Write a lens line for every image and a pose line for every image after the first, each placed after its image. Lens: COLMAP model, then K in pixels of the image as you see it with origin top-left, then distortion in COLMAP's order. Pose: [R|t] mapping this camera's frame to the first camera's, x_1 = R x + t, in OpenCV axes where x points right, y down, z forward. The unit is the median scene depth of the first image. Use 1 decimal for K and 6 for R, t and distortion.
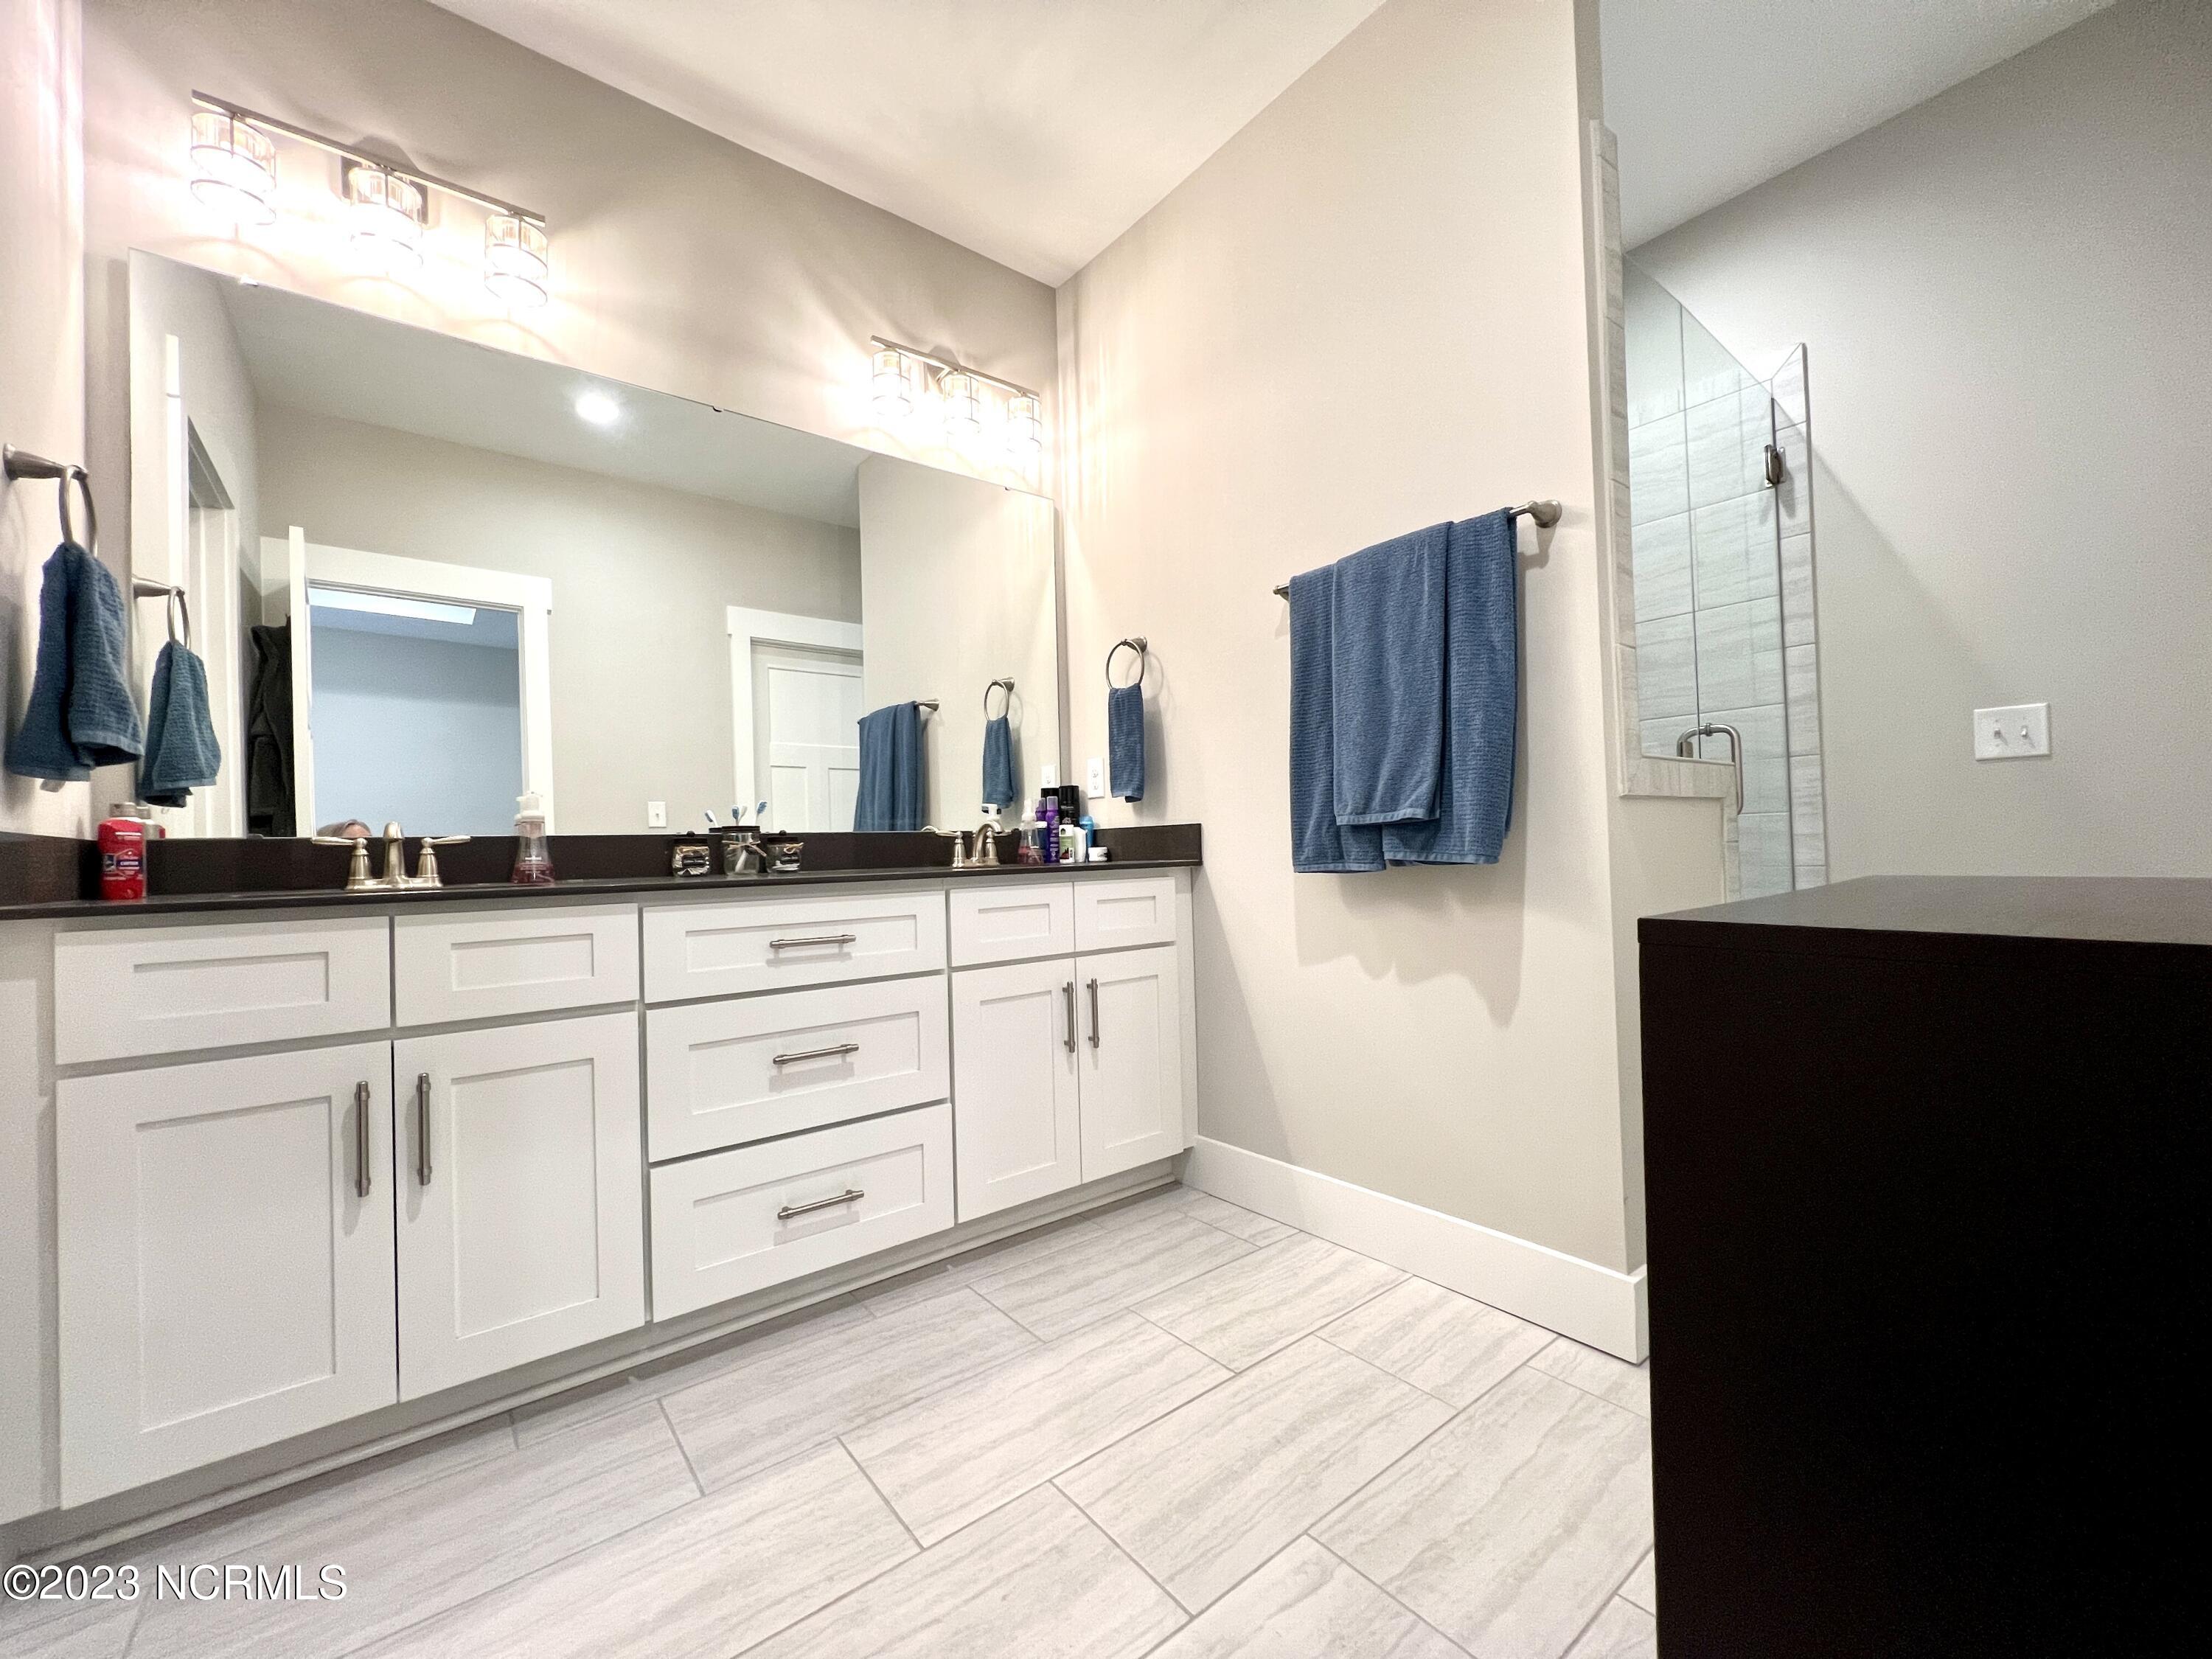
lens RADIAL K [[889.4, 0, 1104.1], [0, 889.4, 832.2], [0, 0, 1]] dist [-0.000171, 0.000421]
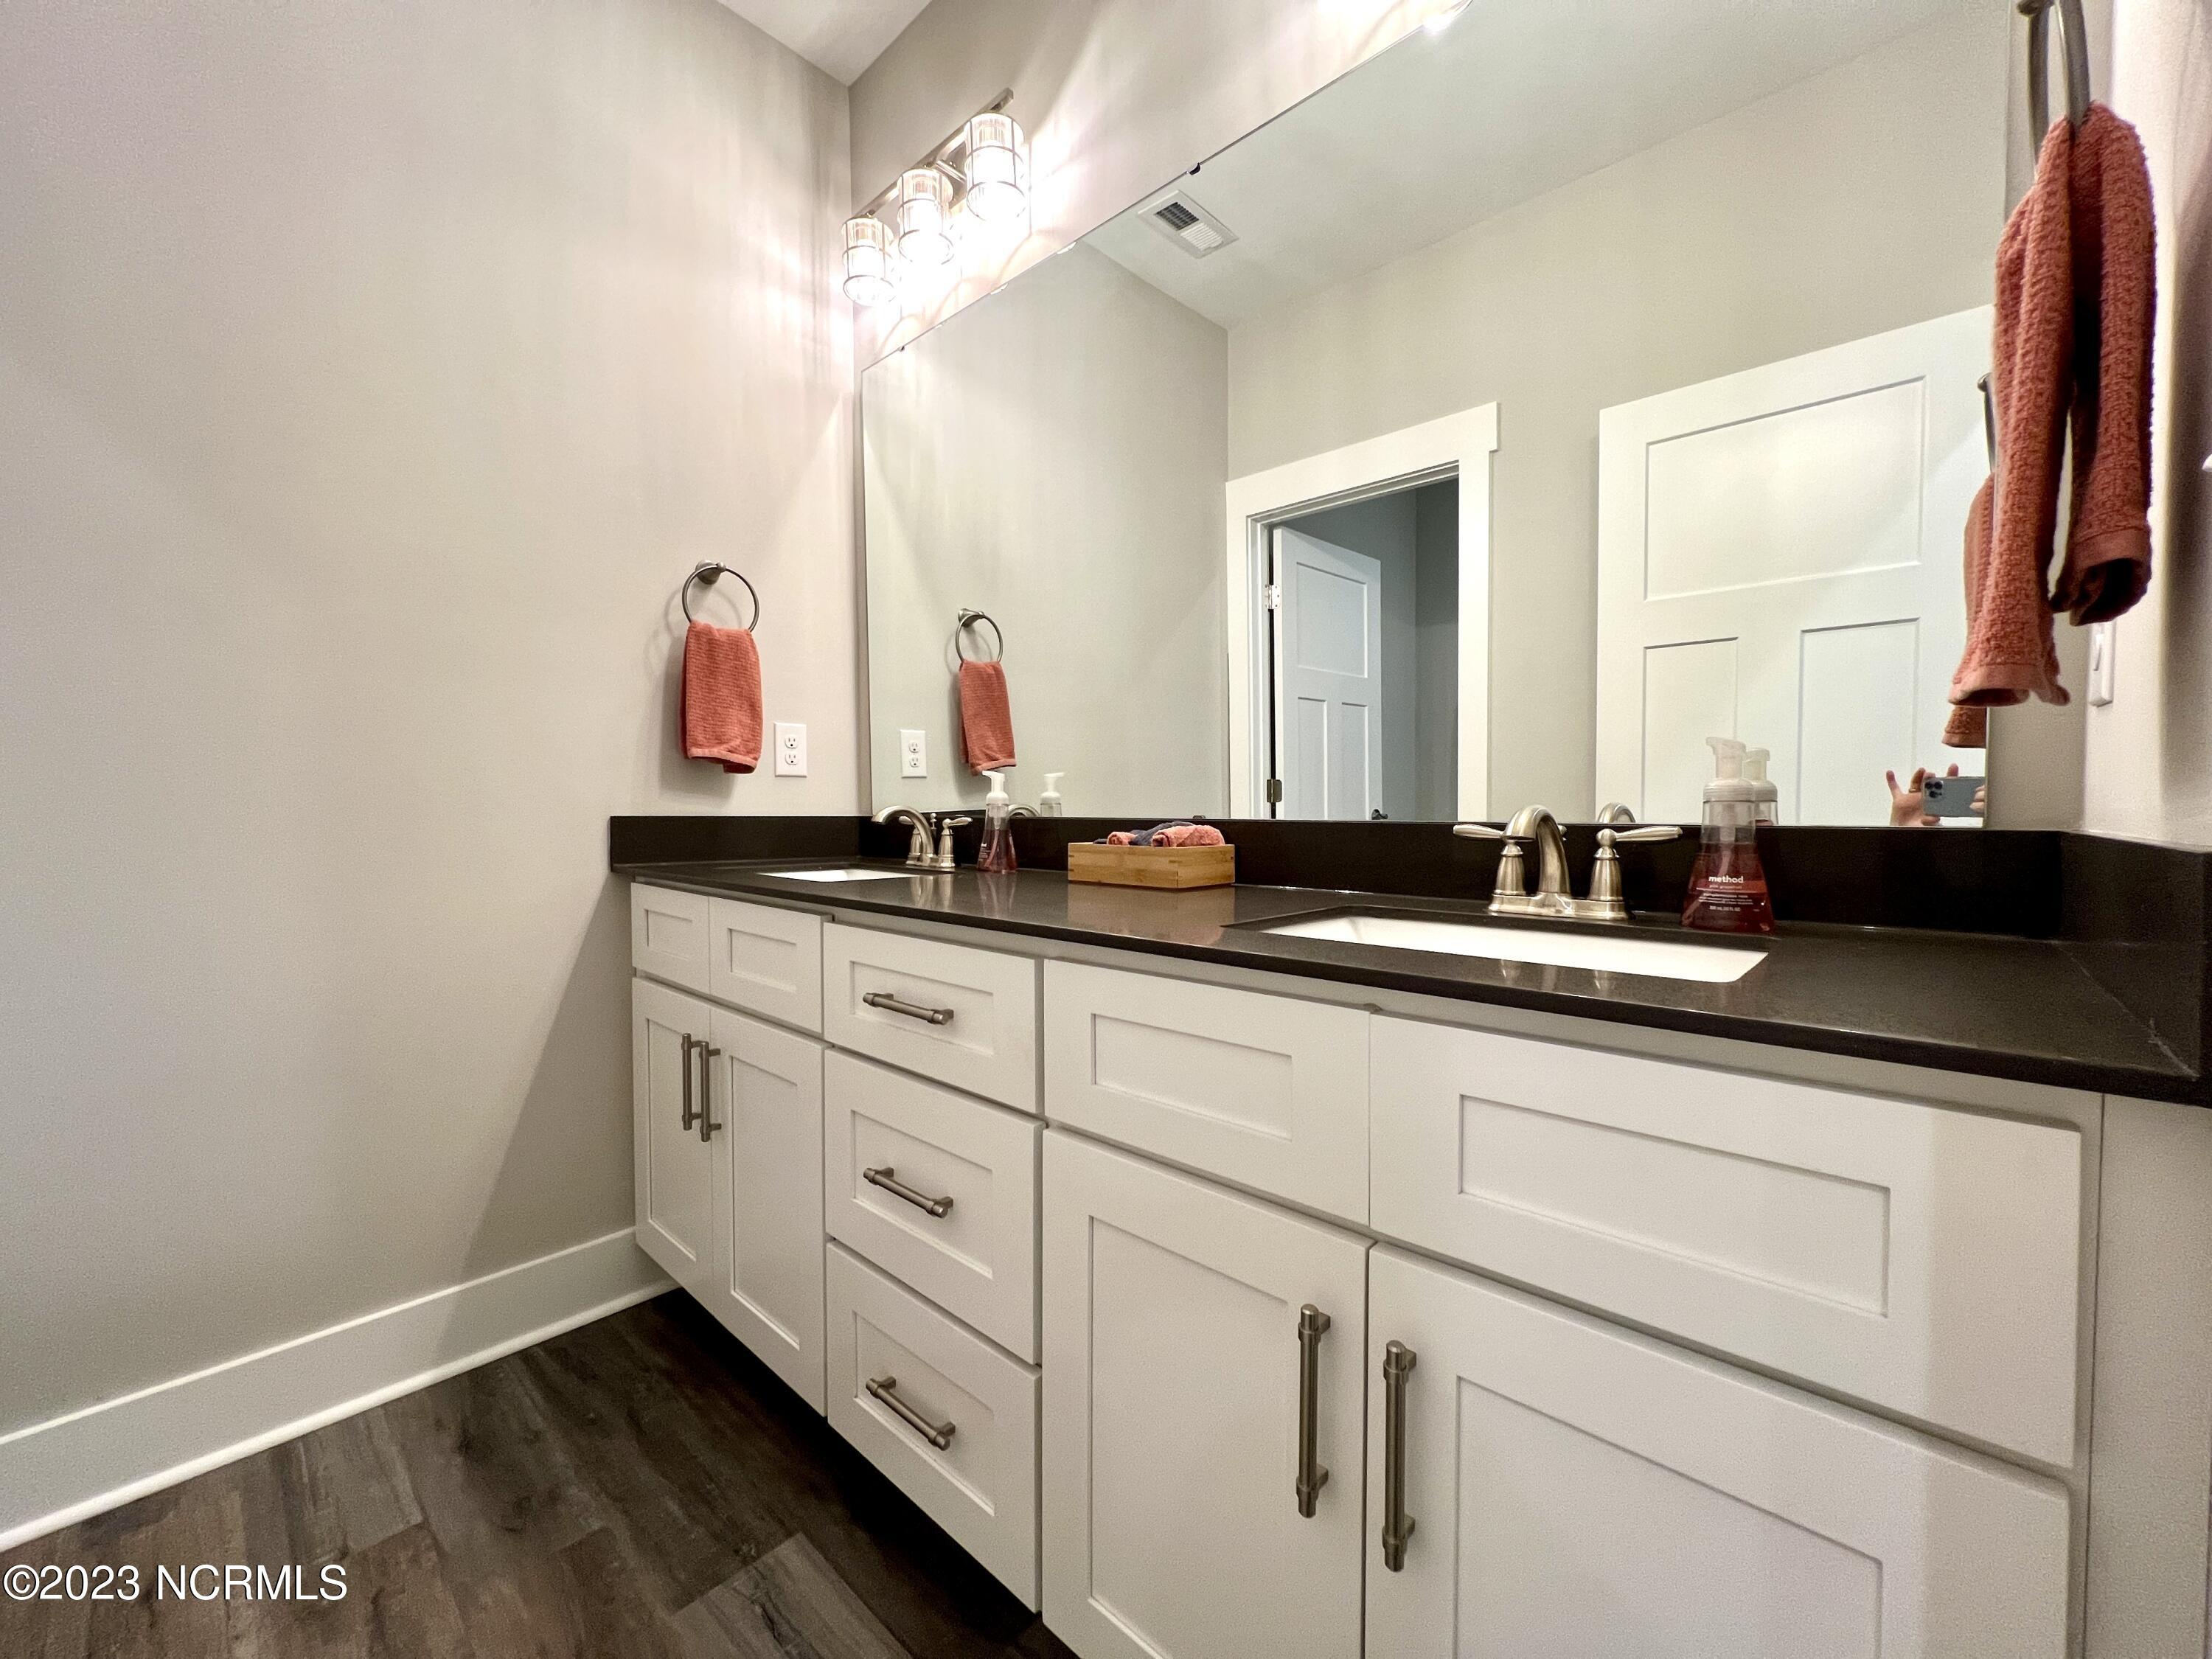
lens RADIAL K [[883.2, 0, 1099.0], [0, 883.2, 833.7], [0, 0, 1]] dist [-0.000571, 0.000045]
pose [[0.144289, 0.051184, -0.988211, 0.260465], [0.008453, 0.998561, 0.052954, -0.025880], [0.989500, -0.015994, 0.143649, 0.856608]]
